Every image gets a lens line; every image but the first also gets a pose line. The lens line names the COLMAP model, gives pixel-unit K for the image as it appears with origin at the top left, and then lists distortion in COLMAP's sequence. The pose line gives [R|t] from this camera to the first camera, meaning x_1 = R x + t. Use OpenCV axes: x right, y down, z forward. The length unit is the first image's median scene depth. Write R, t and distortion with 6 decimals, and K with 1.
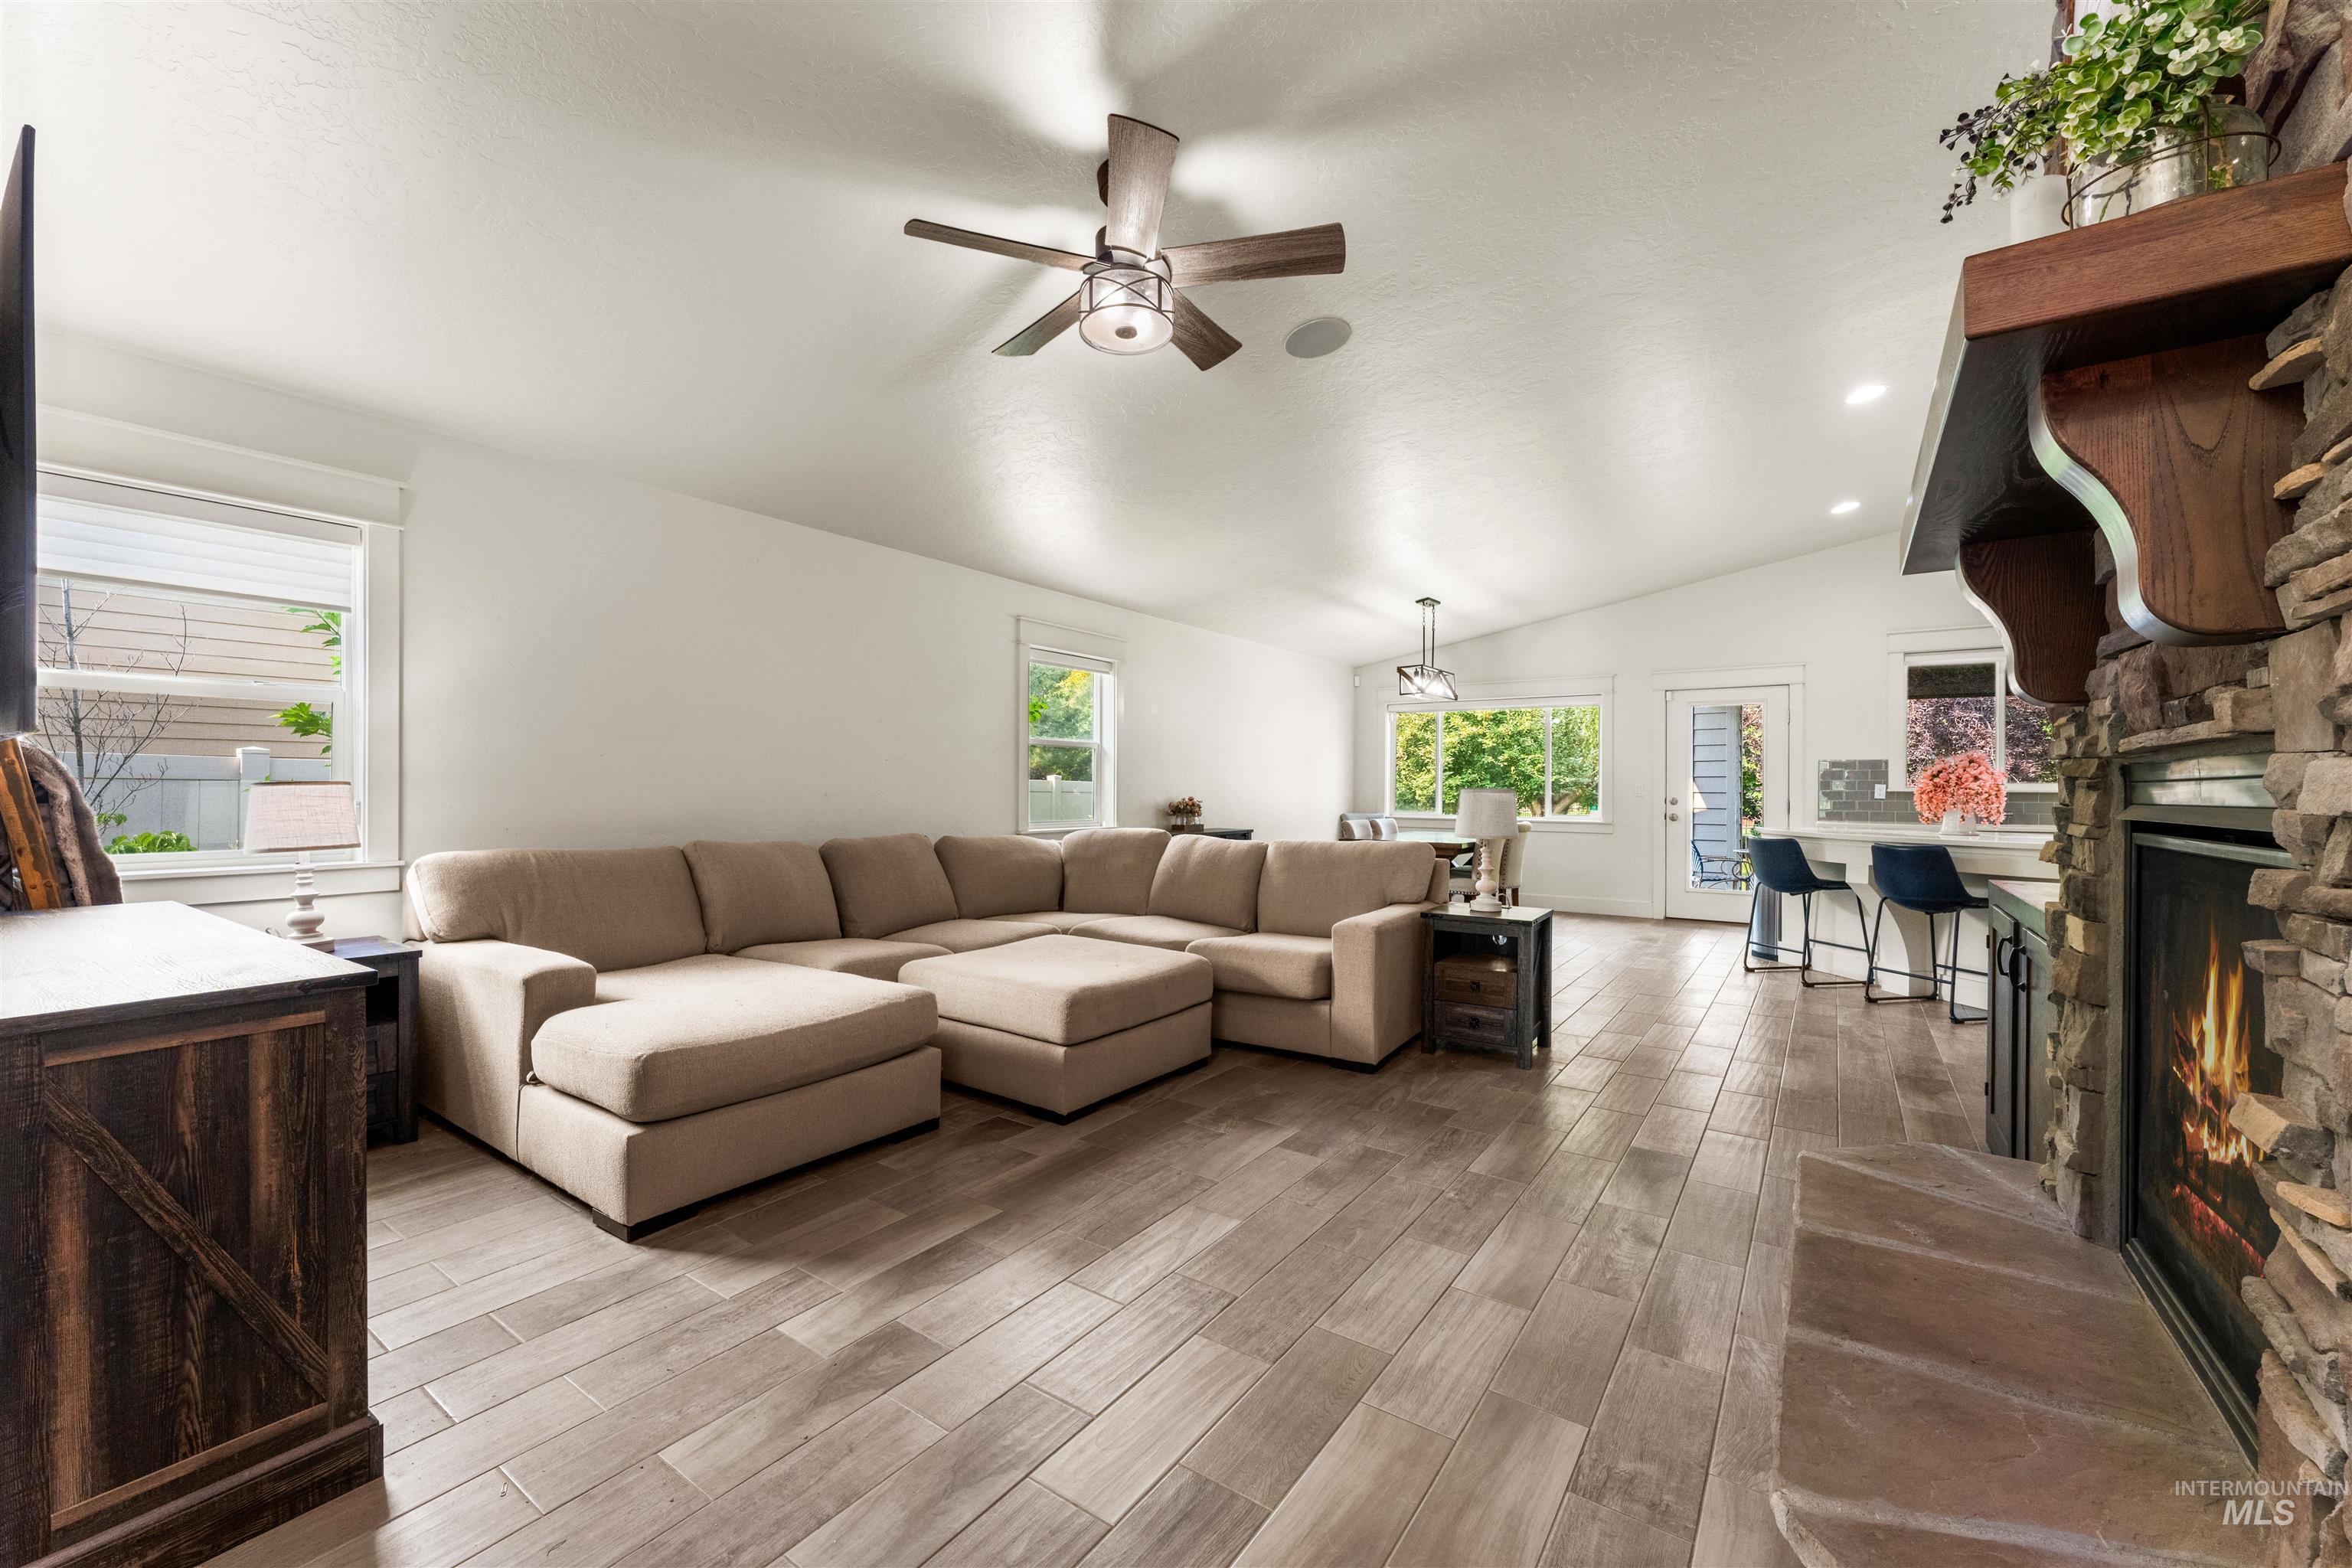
lens RADIAL K [[947.7, 0, 1168.0], [0, 947.7, 779.2], [0, 0, 1]] dist [0.000874, -0.000849]
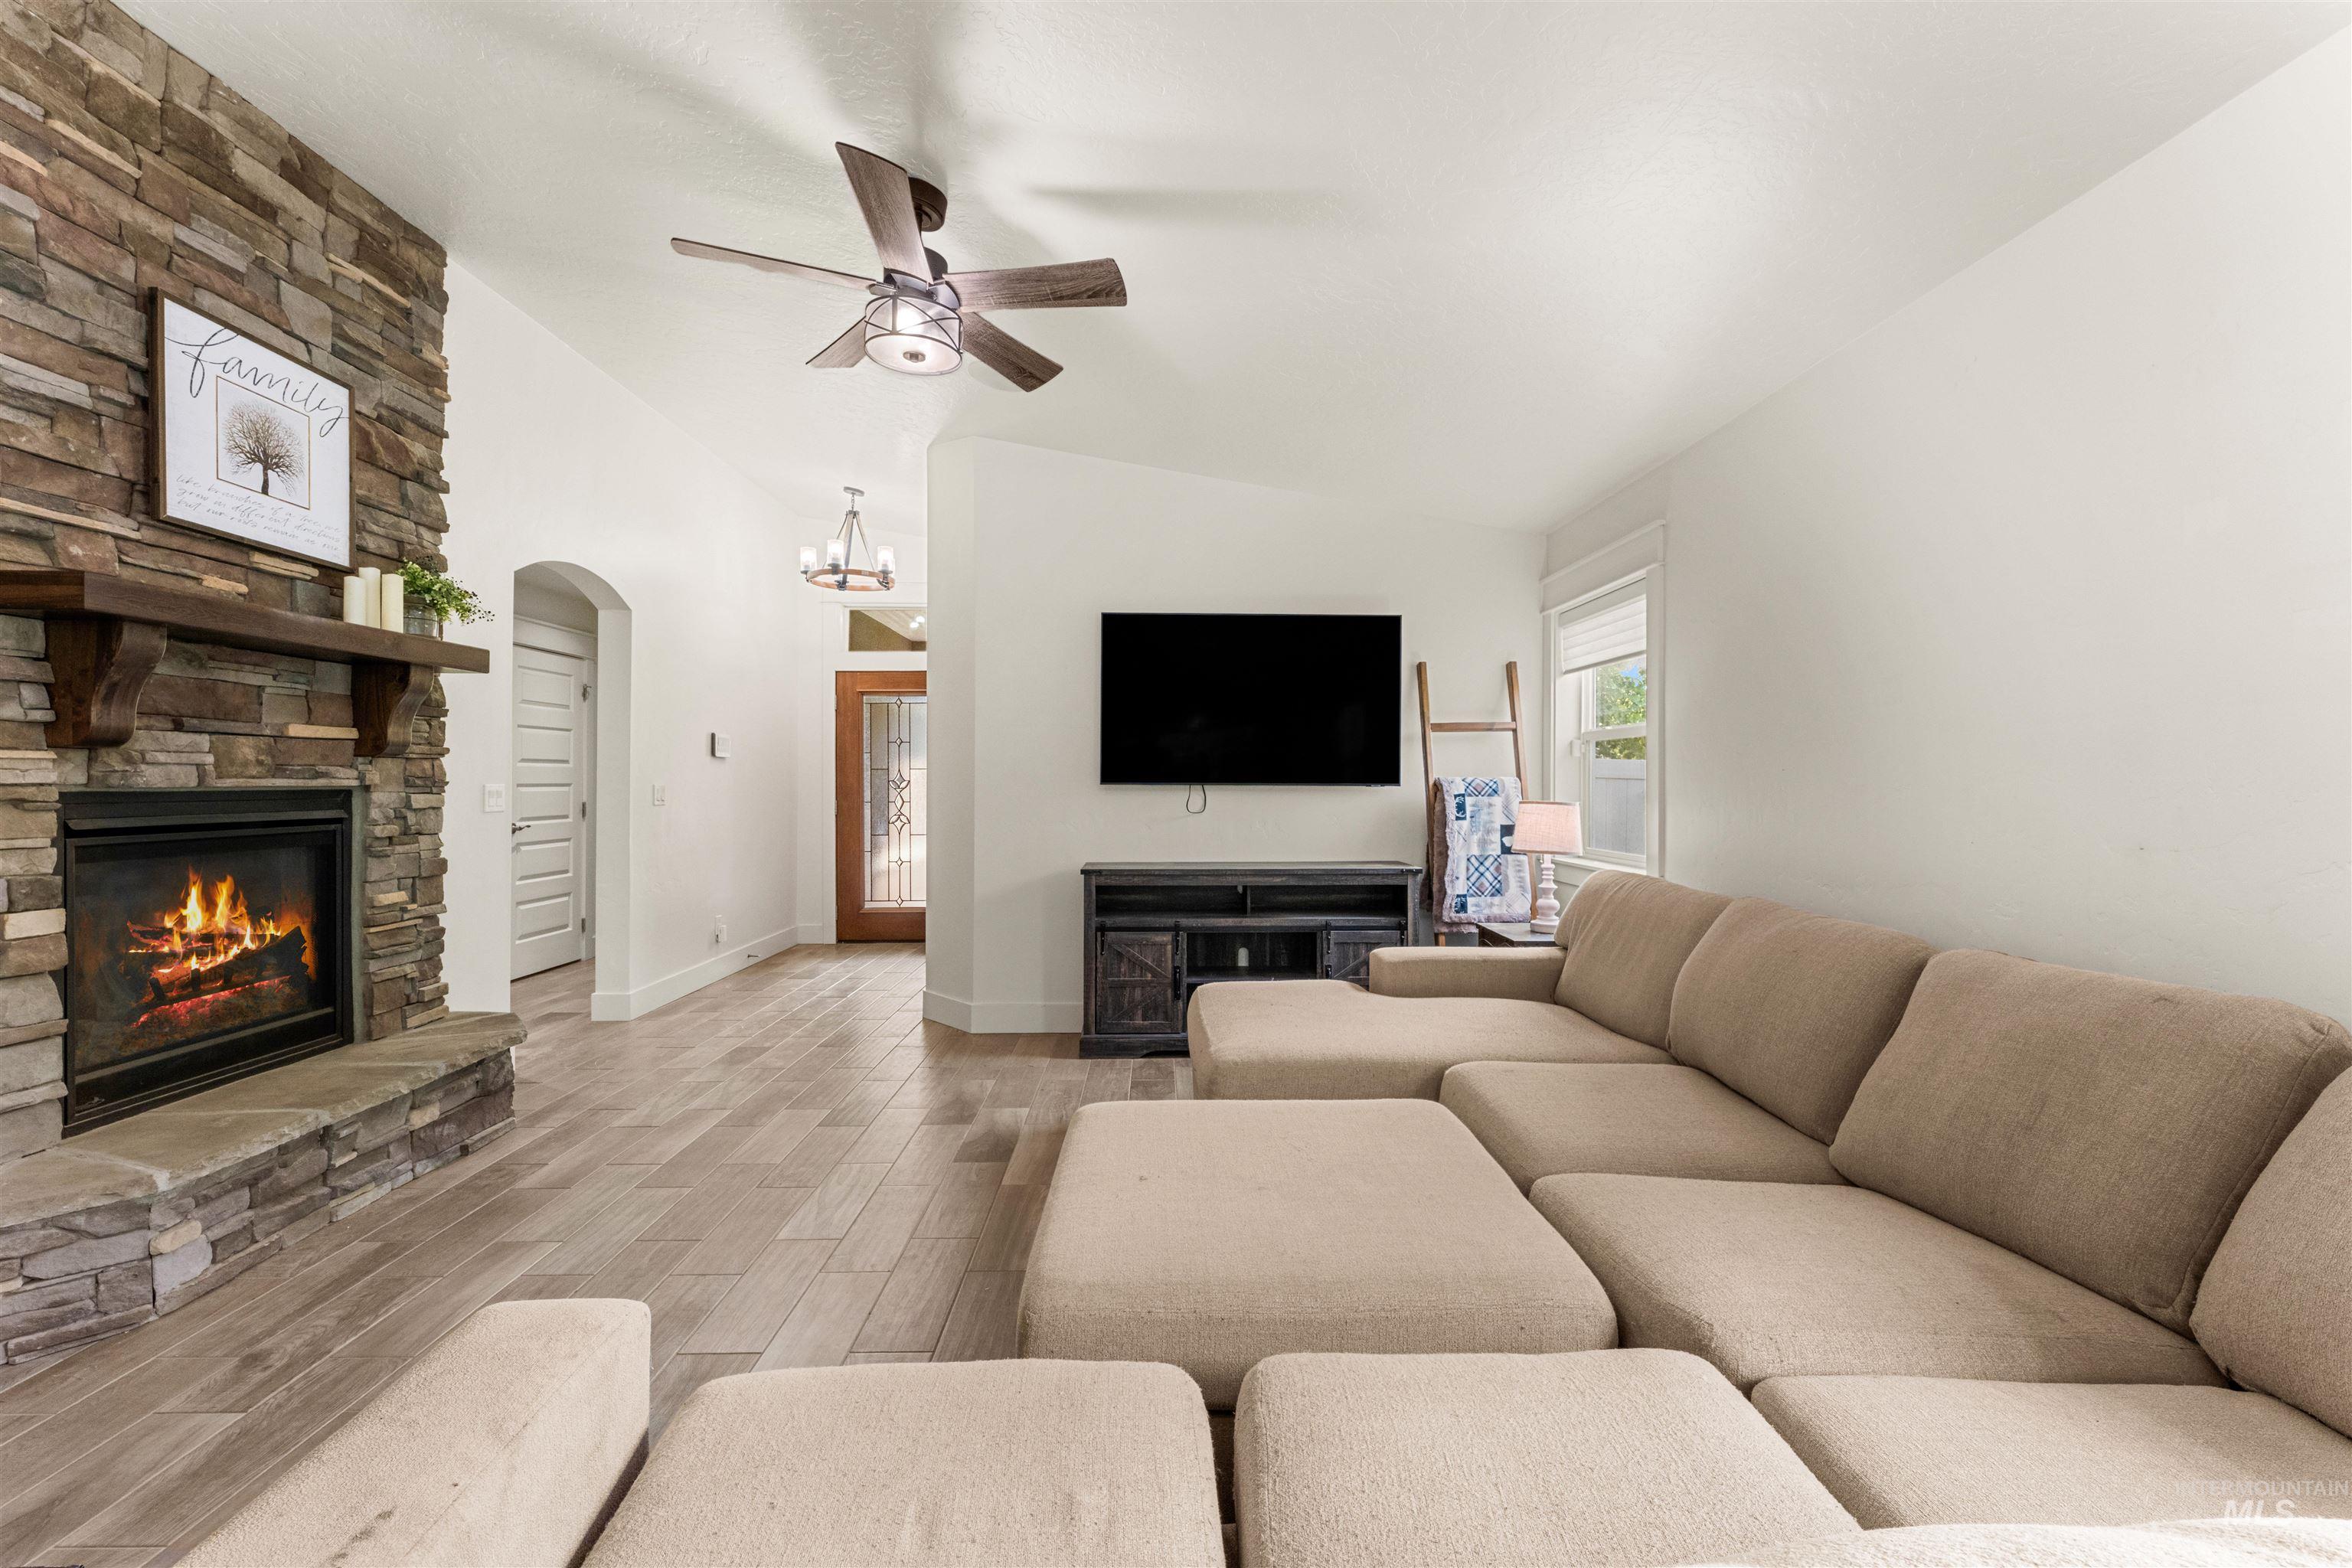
lens RADIAL K [[947.7, 0, 1158.2], [0, 947.7, 772.5], [0, 0, 1]] dist [0.000874, -0.000849]
pose [[-0.798850, -0.017810, -0.601266, 0.105702], [-0.012085, 0.999835, -0.013560, -0.003691], [0.601408, -0.003566, -0.798934, 0.588981]]
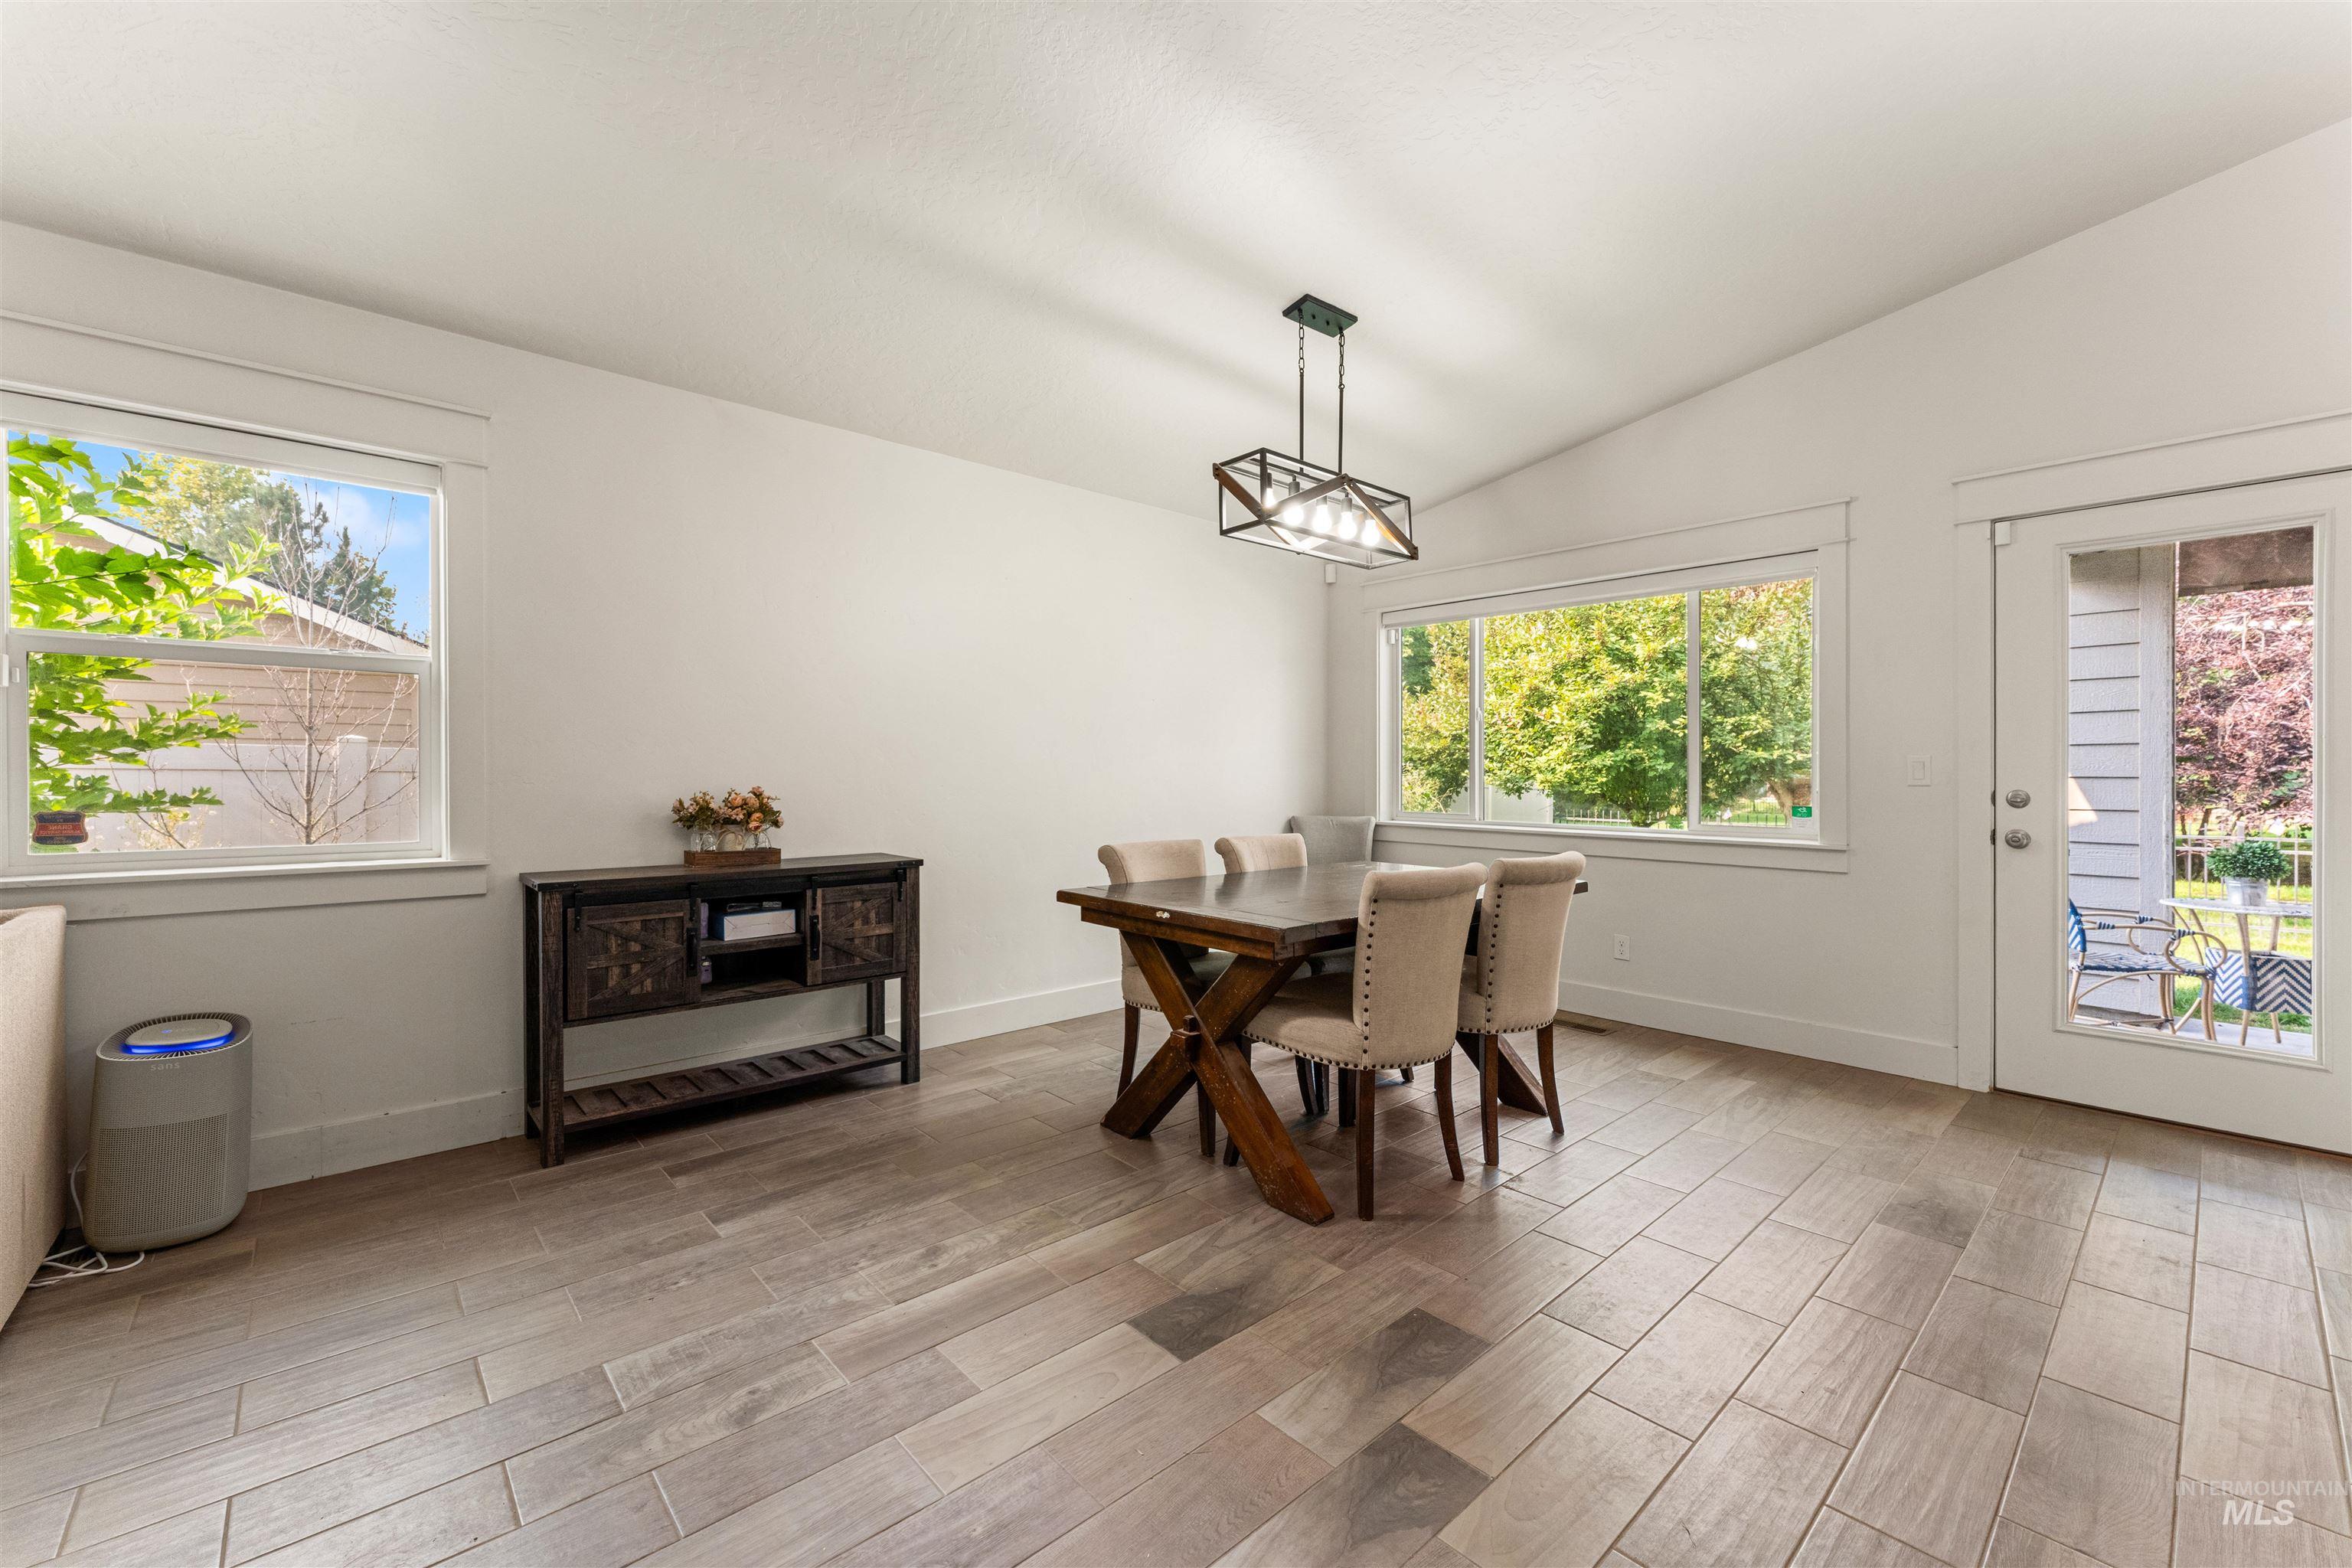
lens RADIAL K [[947.7, 0, 1164.7], [0, 947.7, 772.5], [0, 0, 1]] dist [0.000874, -0.000849]
pose [[0.974966, -0.004671, -0.222306, 0.261493], [0.006799, 0.999938, 0.008809, 0.005623], [0.222251, -0.010099, 0.974937, 0.511851]]
